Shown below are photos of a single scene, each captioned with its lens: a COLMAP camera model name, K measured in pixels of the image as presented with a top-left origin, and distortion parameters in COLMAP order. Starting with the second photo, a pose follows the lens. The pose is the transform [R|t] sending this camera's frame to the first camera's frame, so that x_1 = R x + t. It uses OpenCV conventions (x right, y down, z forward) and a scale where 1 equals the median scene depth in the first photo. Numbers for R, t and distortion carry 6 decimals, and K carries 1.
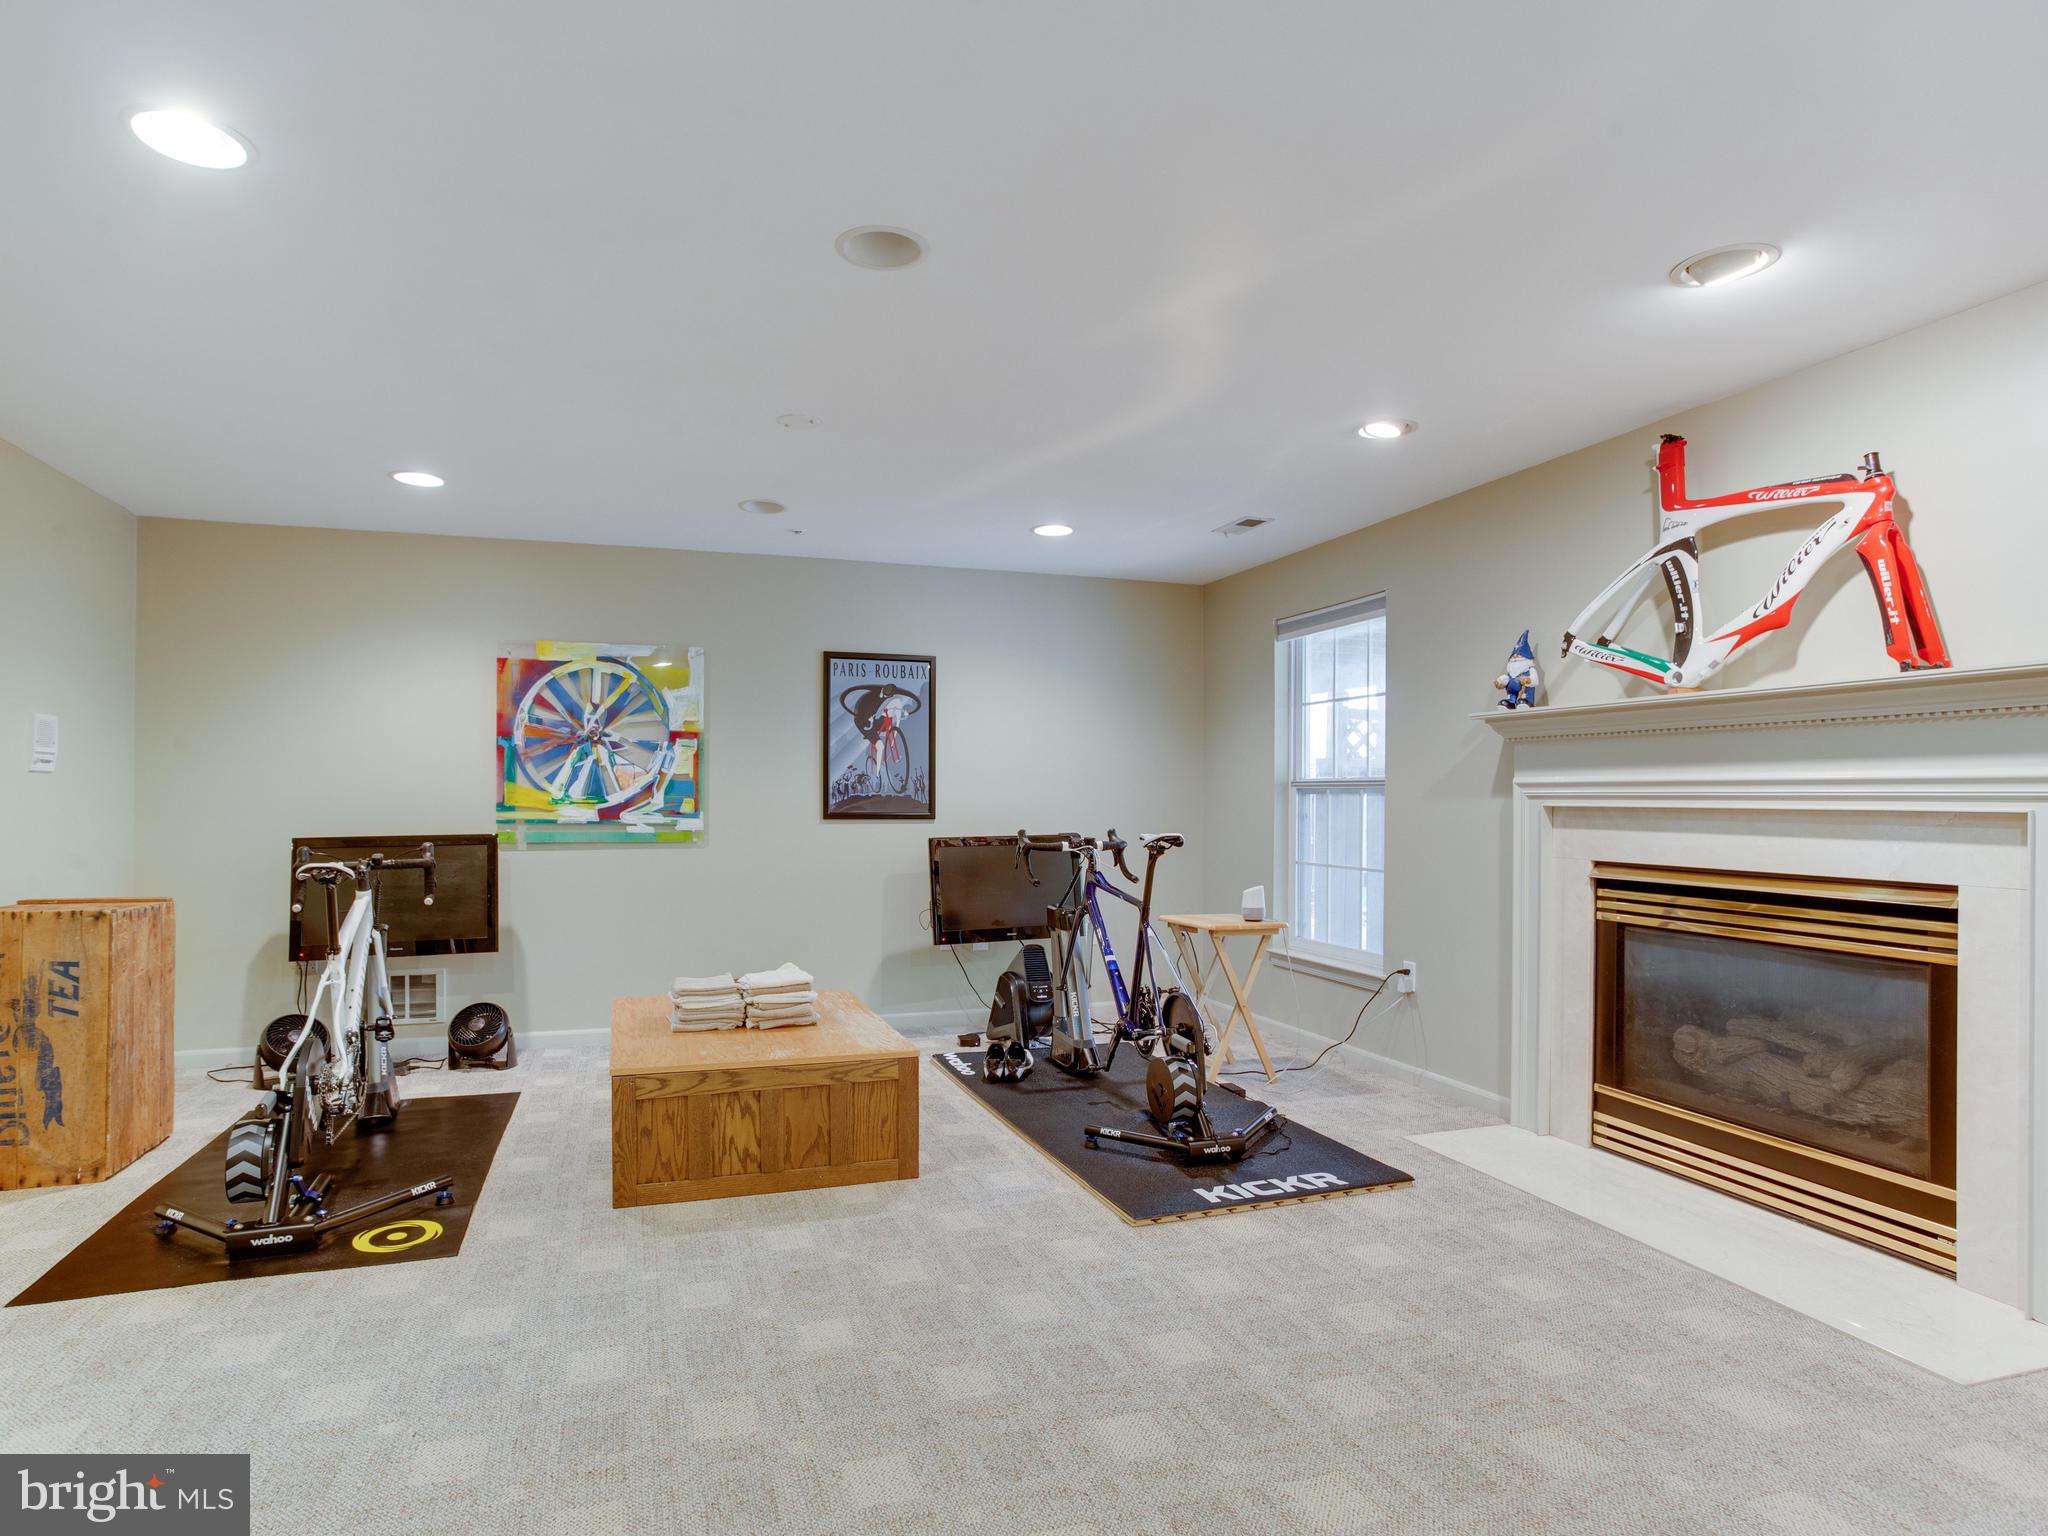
lens RADIAL K [[1221.7, 0, 1031.0], [0, 1221.7, 796.6], [0, 0, 1]] dist [-0.001469, 0.000957]
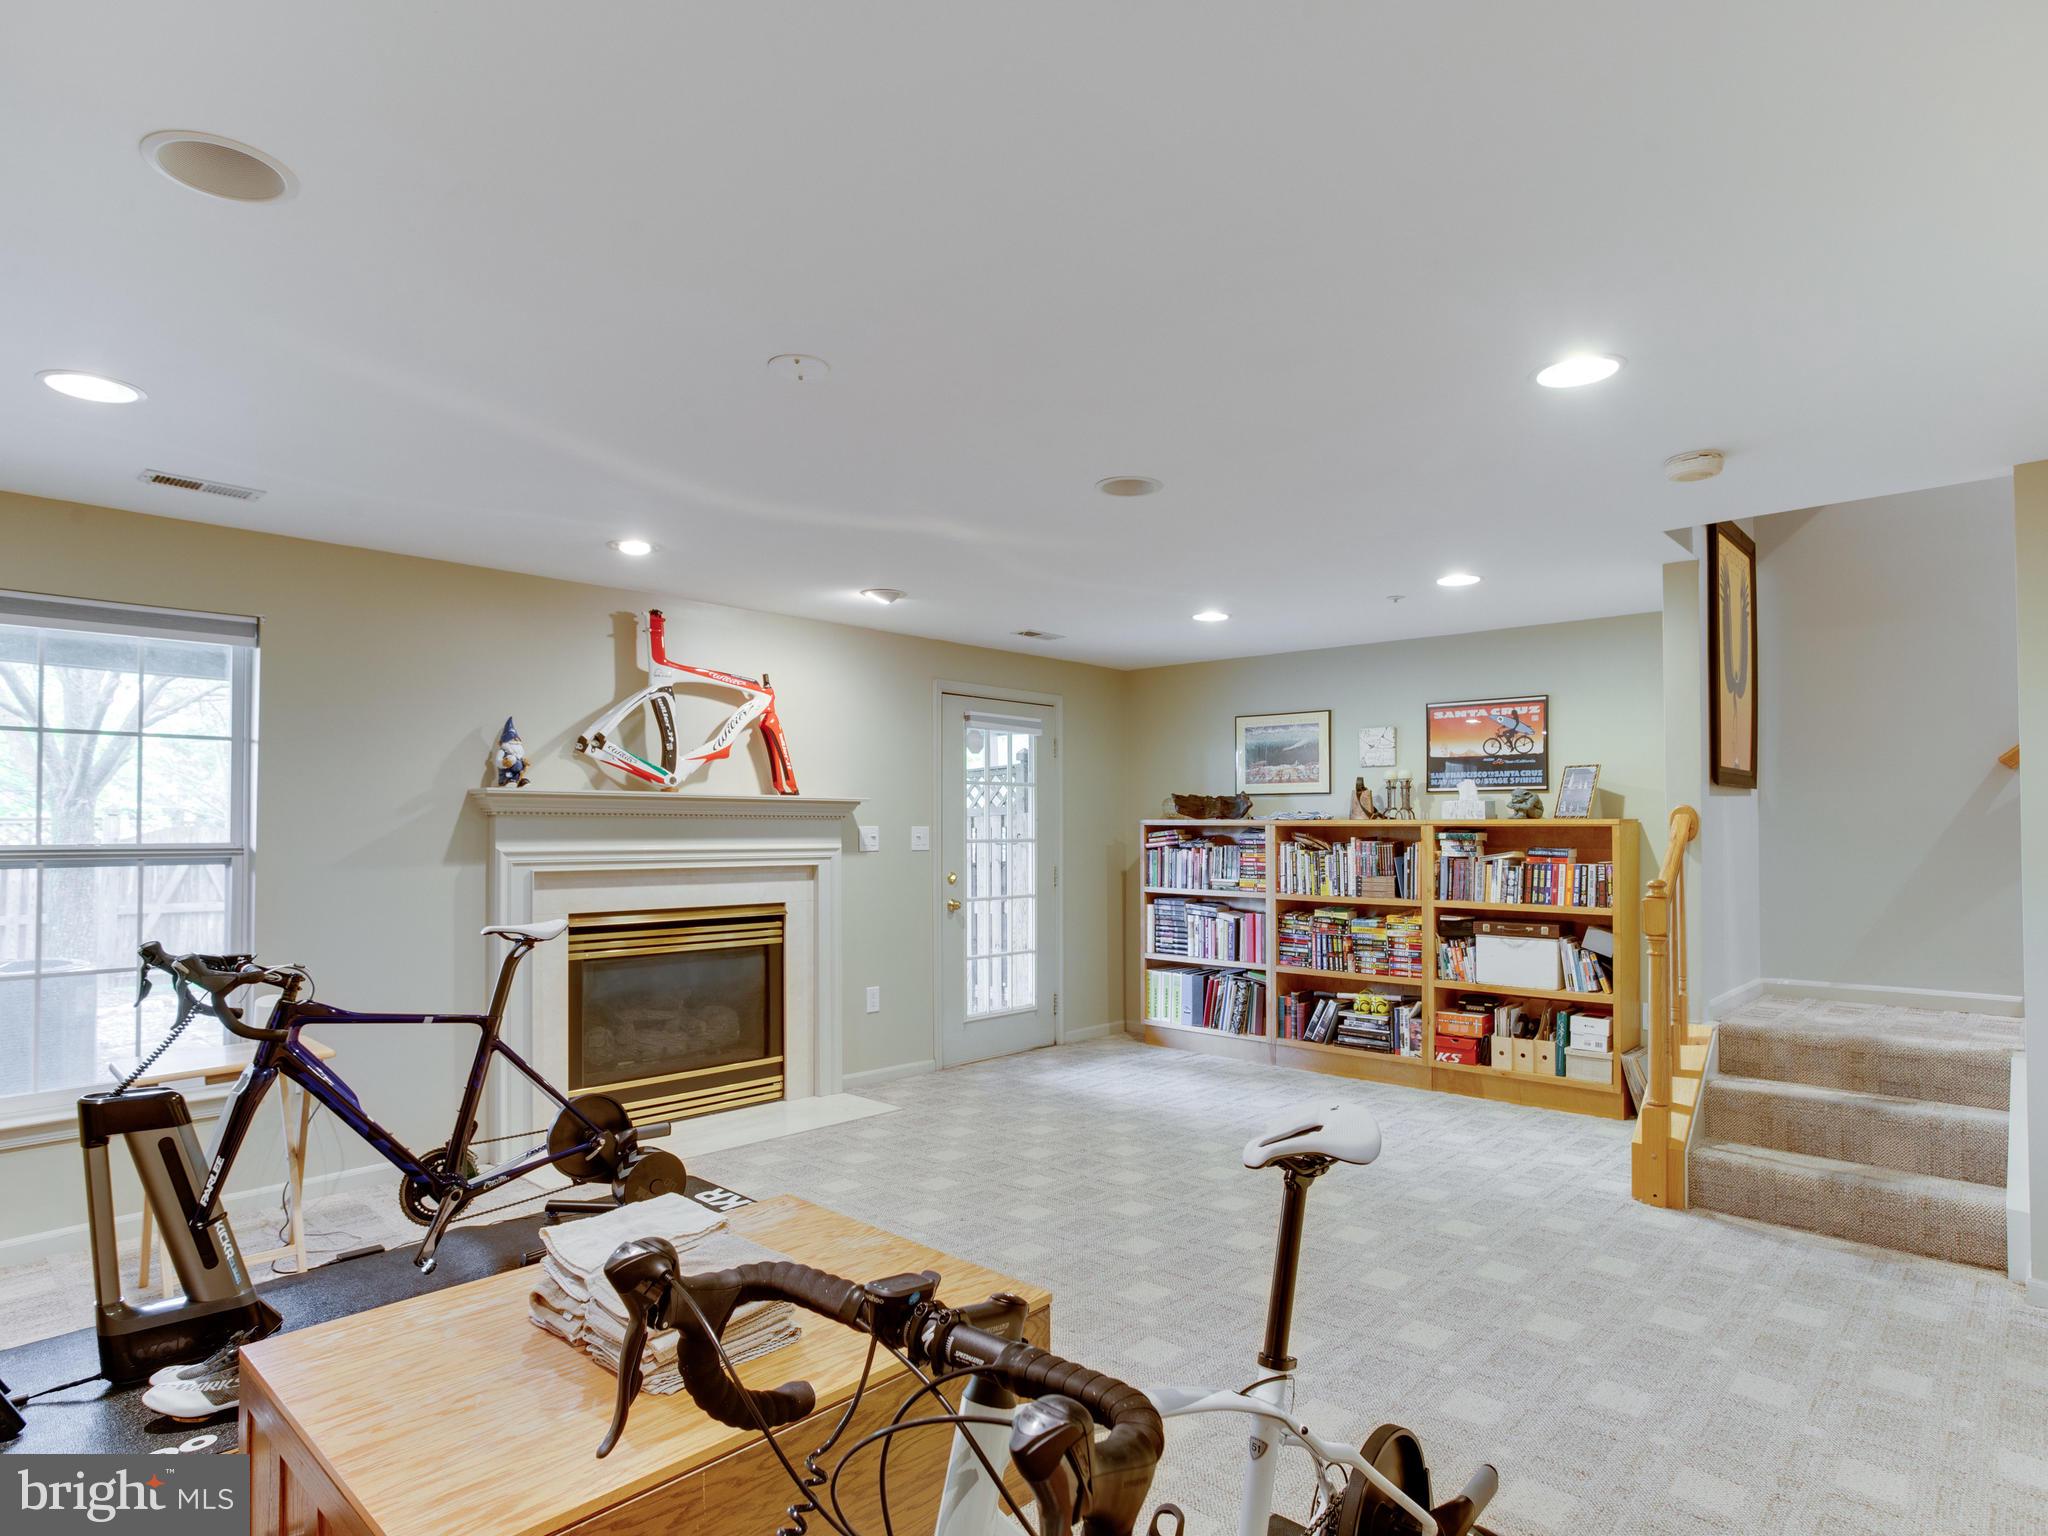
lens RADIAL K [[1221.7, 0, 1031.0], [0, 1221.7, 796.6], [0, 0, 1]] dist [-0.001469, 0.000957]
pose [[-0.509207, 0.017979, 0.860456, -0.967320], [-0.006070, 0.999682, -0.024480, -0.044666], [-0.860623, -0.017689, -0.508936, 1.386001]]
